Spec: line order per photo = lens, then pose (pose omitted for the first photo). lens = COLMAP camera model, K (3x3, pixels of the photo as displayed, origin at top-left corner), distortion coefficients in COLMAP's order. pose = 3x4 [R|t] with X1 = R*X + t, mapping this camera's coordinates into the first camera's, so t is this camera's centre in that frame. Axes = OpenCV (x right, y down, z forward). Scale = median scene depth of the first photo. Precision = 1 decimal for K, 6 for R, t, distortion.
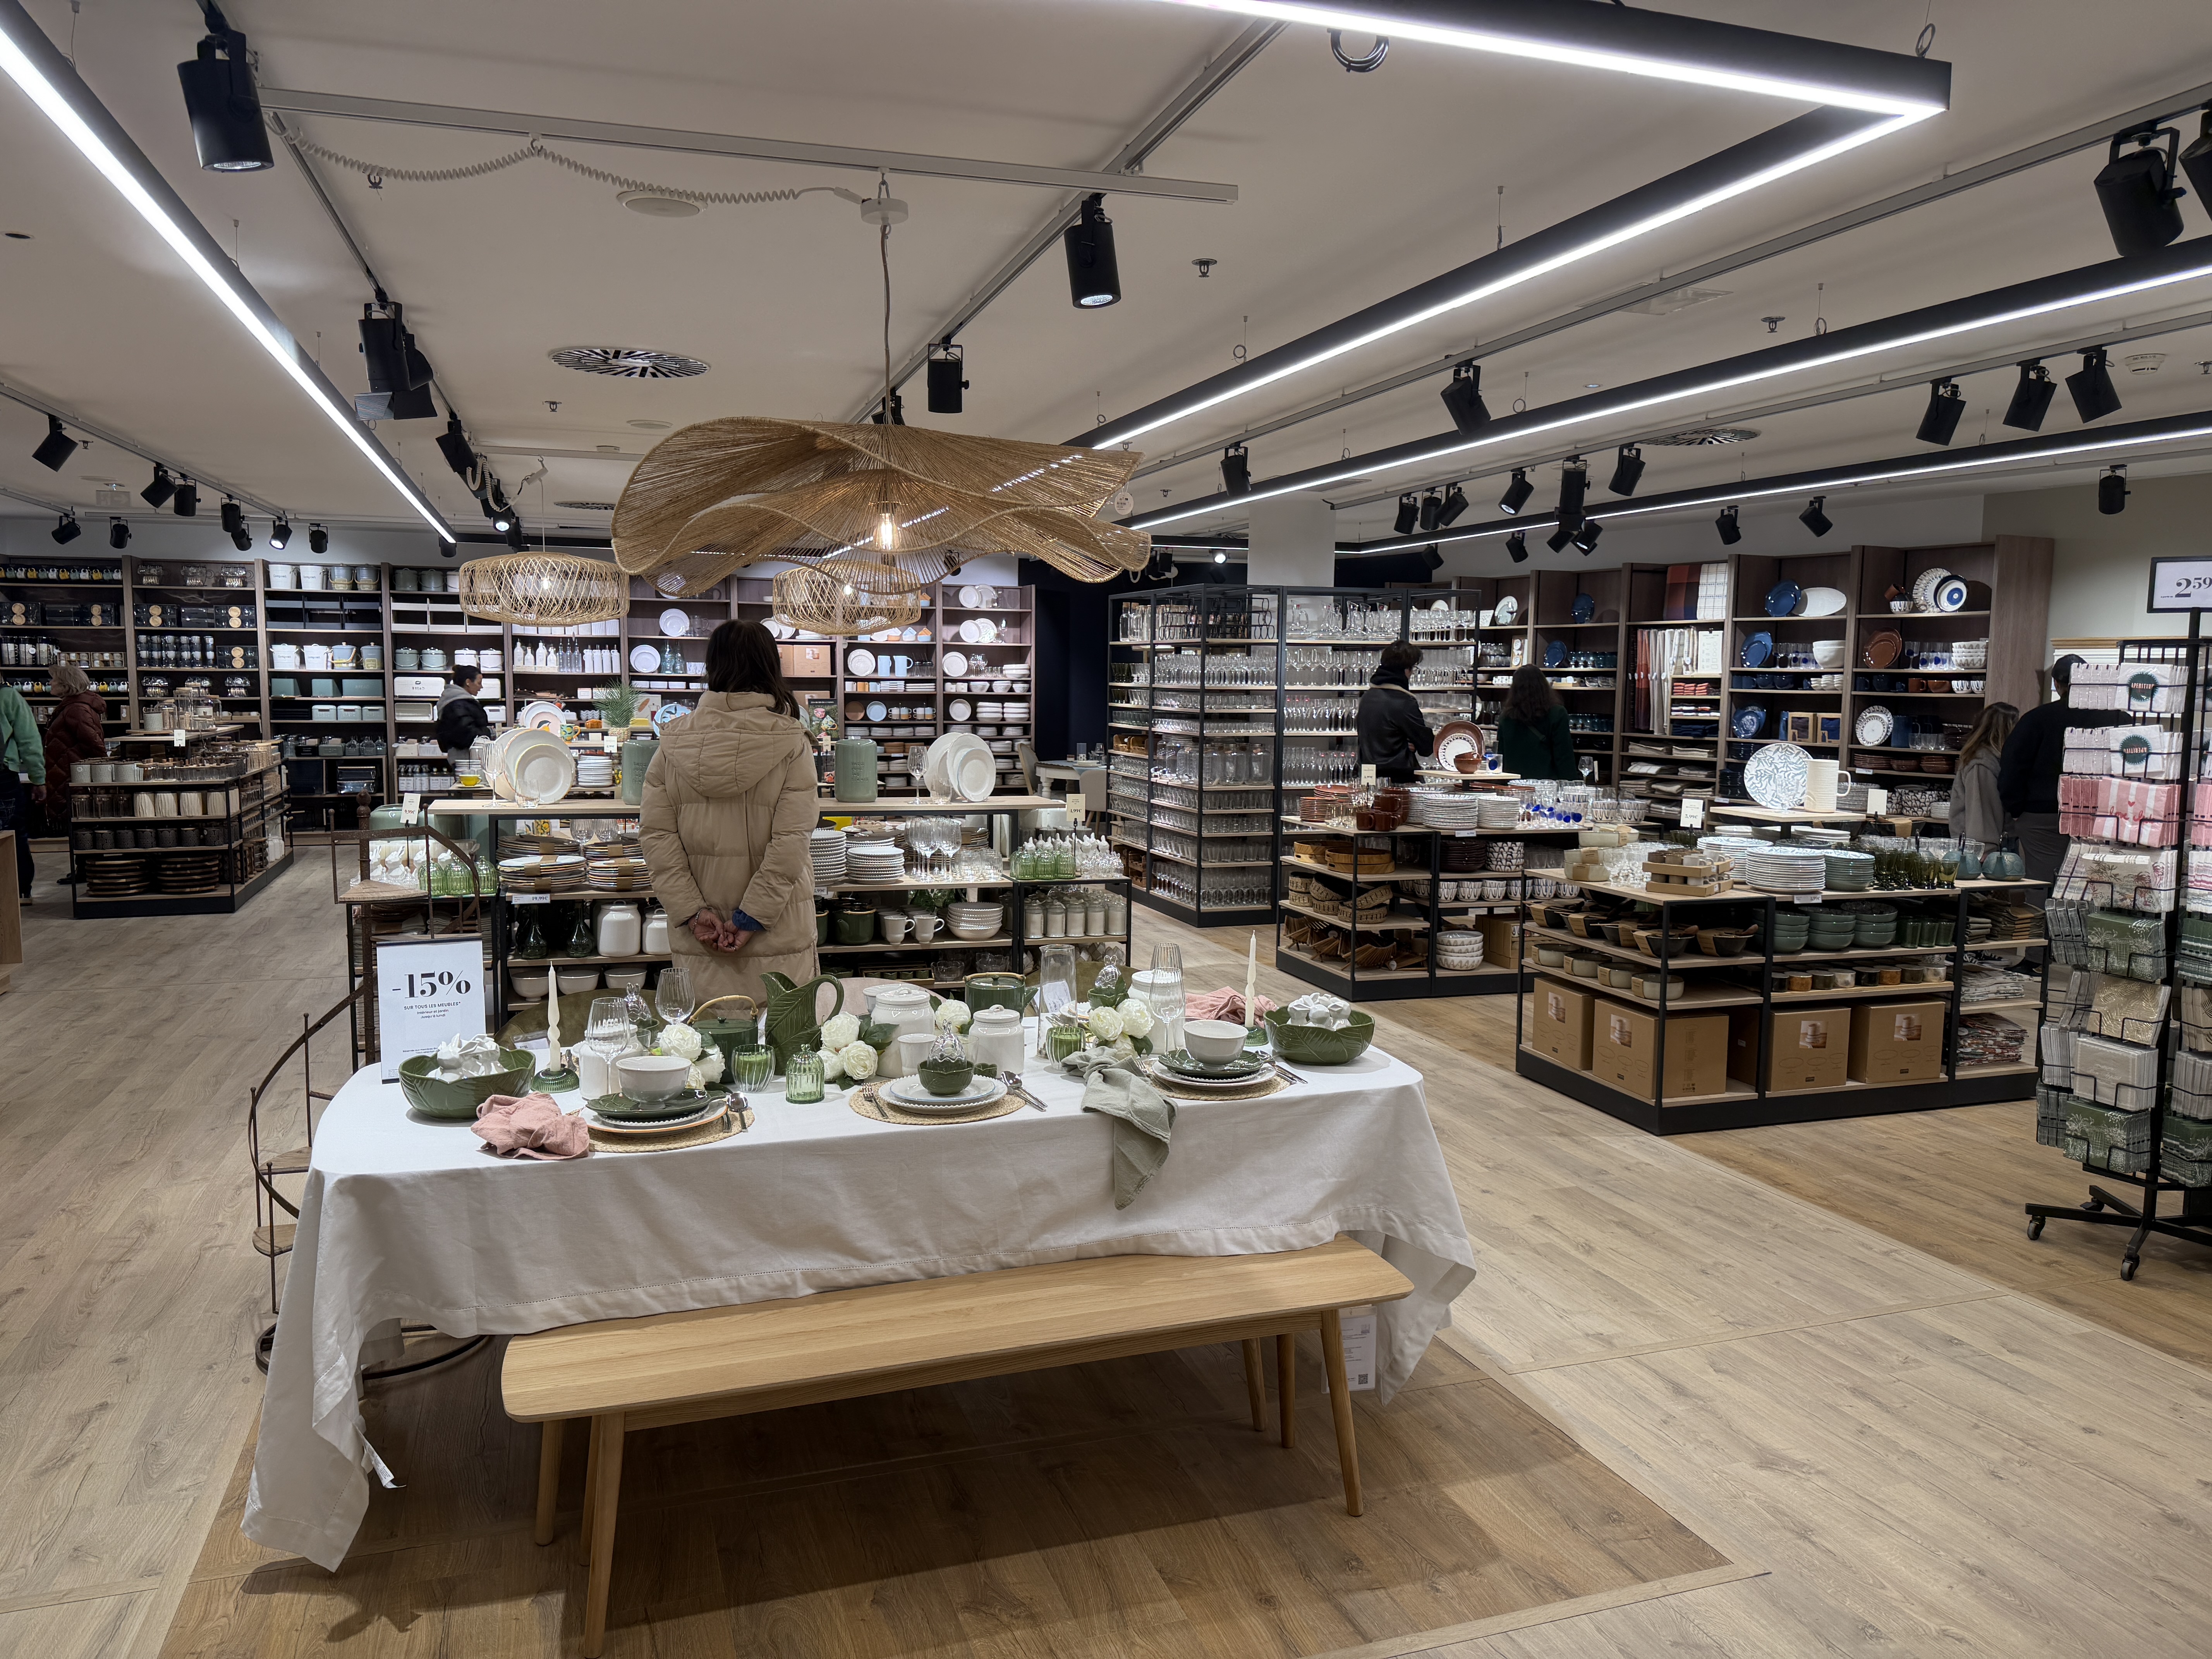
lens RADIAL K [[1545.3, 0, 1115.2], [0, 1545.3, 831.4], [0, 0, 1]] dist [0.013353, -0.002836]
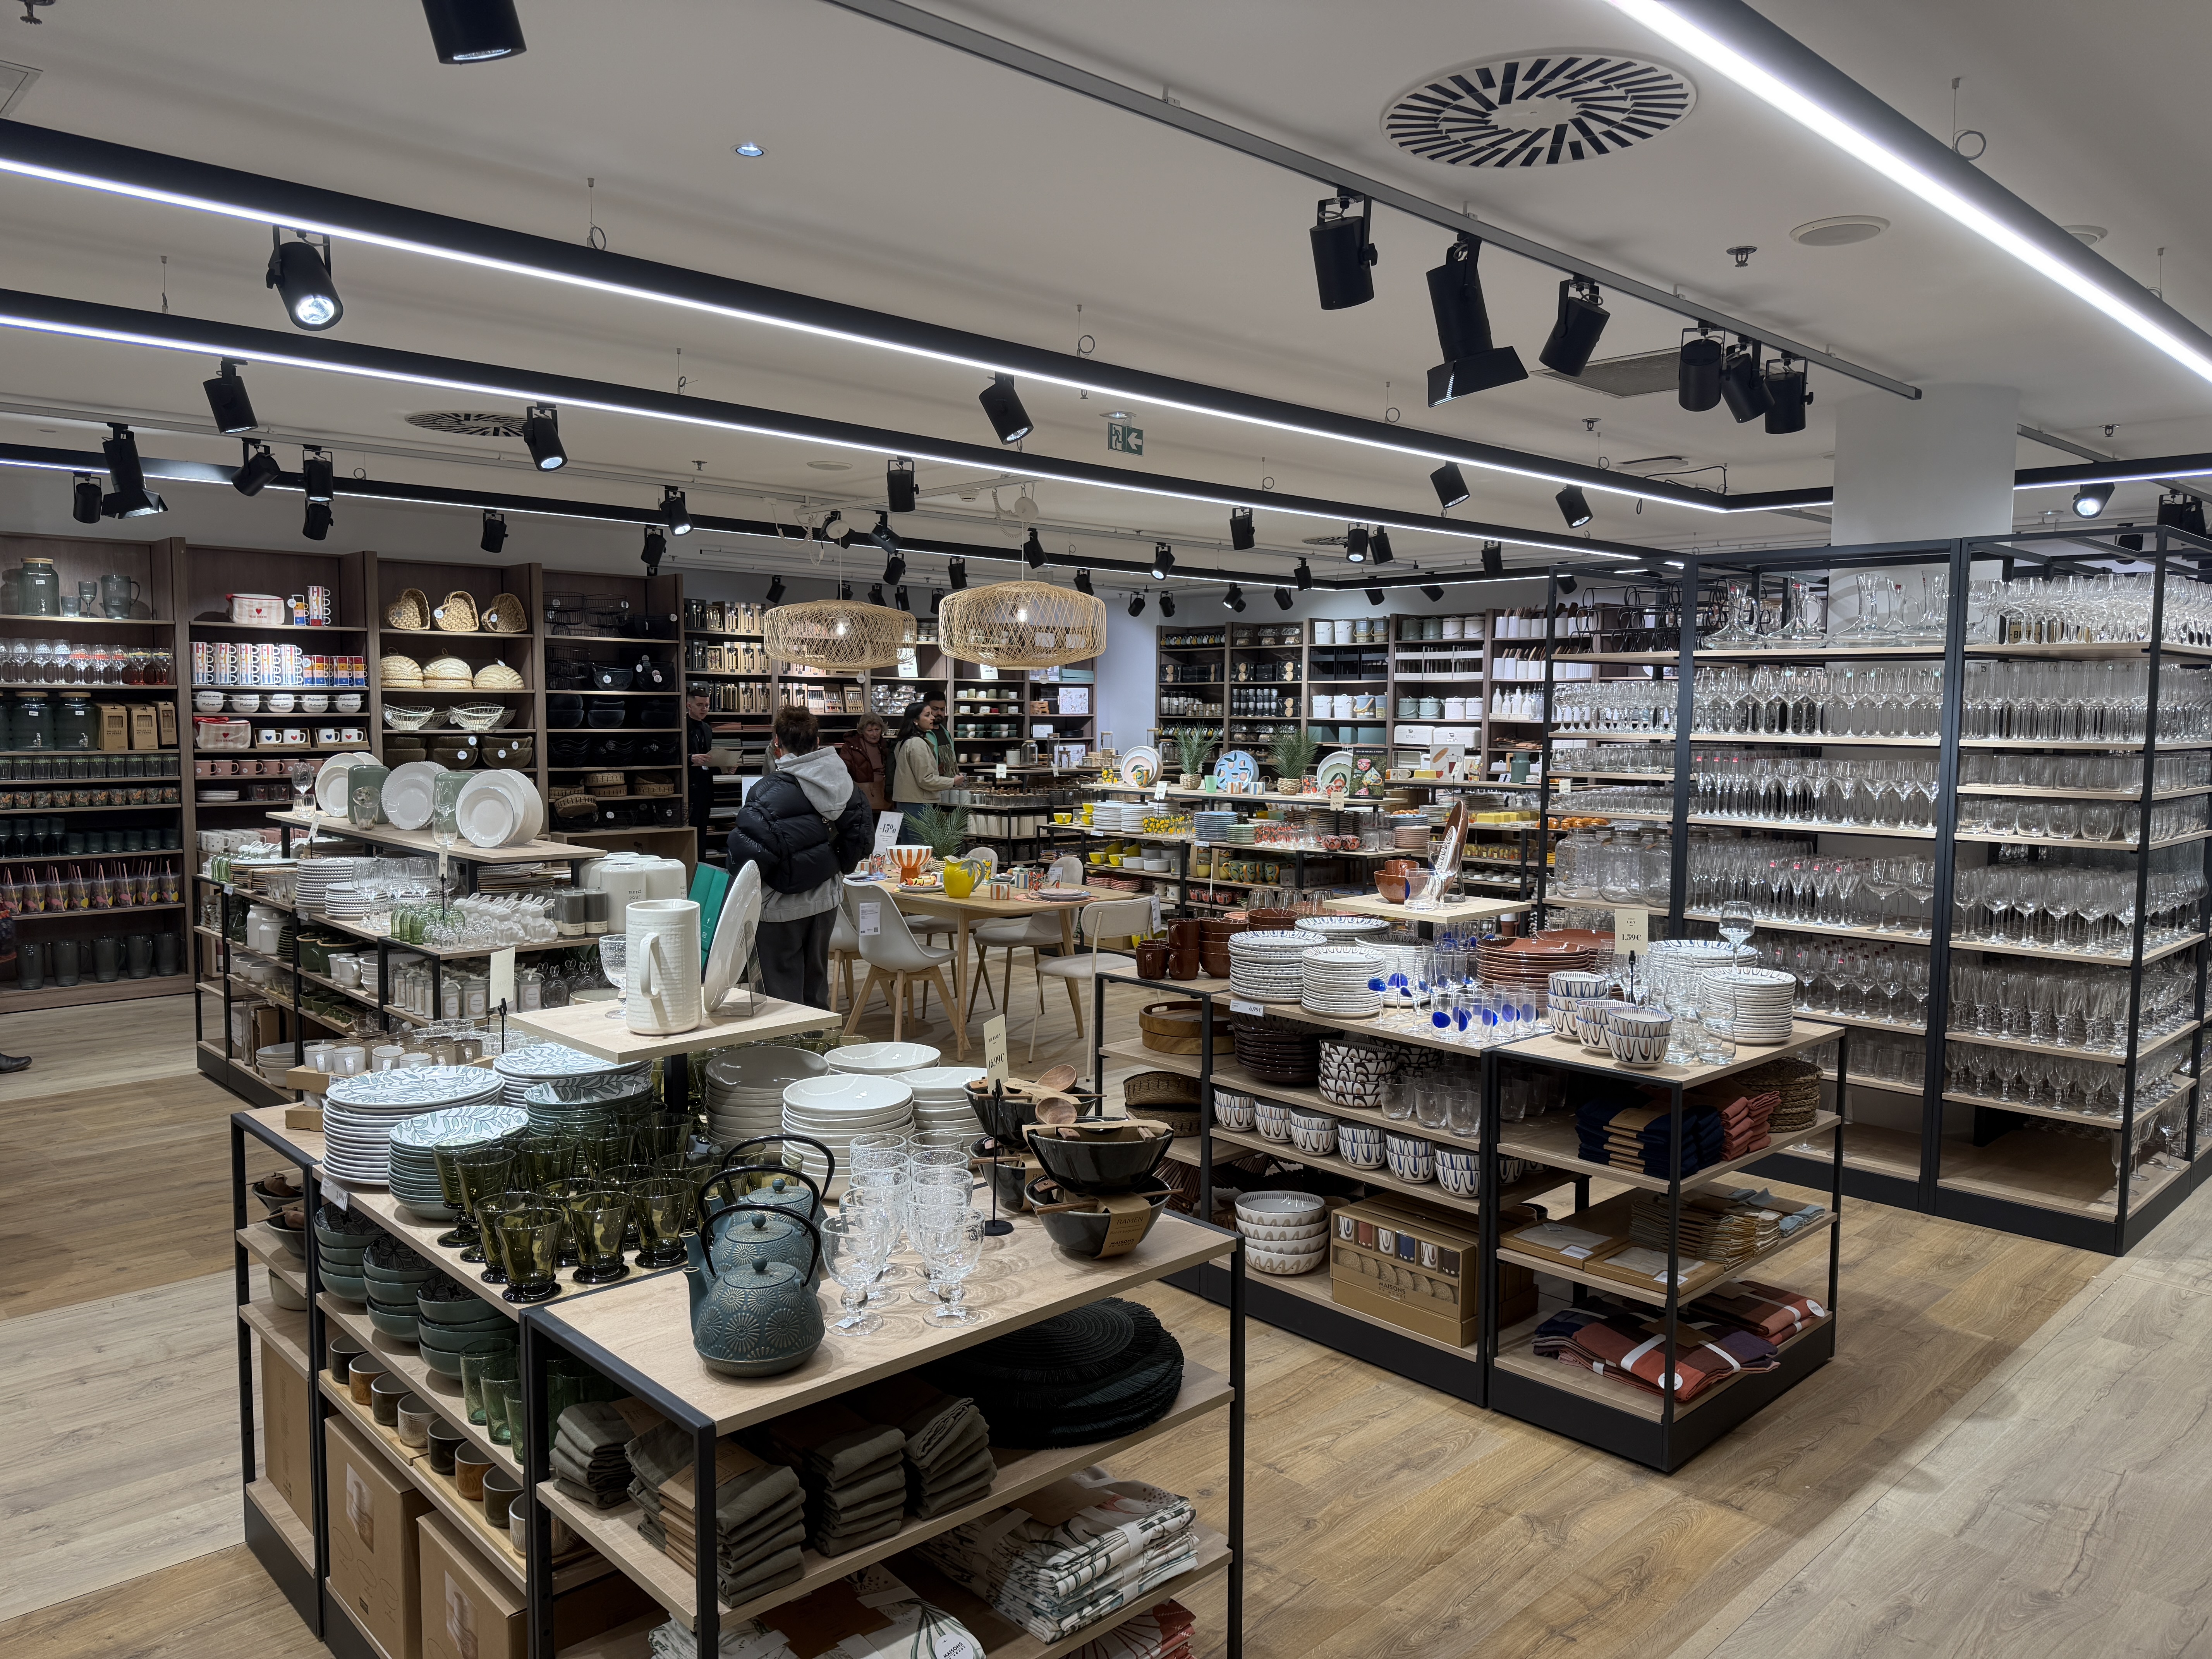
lens RADIAL K [[1545.3, 0, 1113.5], [0, 1545.3, 825.2], [0, 0, 1]] dist [0.013353, -0.002836]
pose [[0.418262, 0.060604, -0.906302, 0.392965], [-0.098925, 0.994876, 0.020873, -0.038397], [0.902924, 0.080925, 0.422114, 0.422957]]
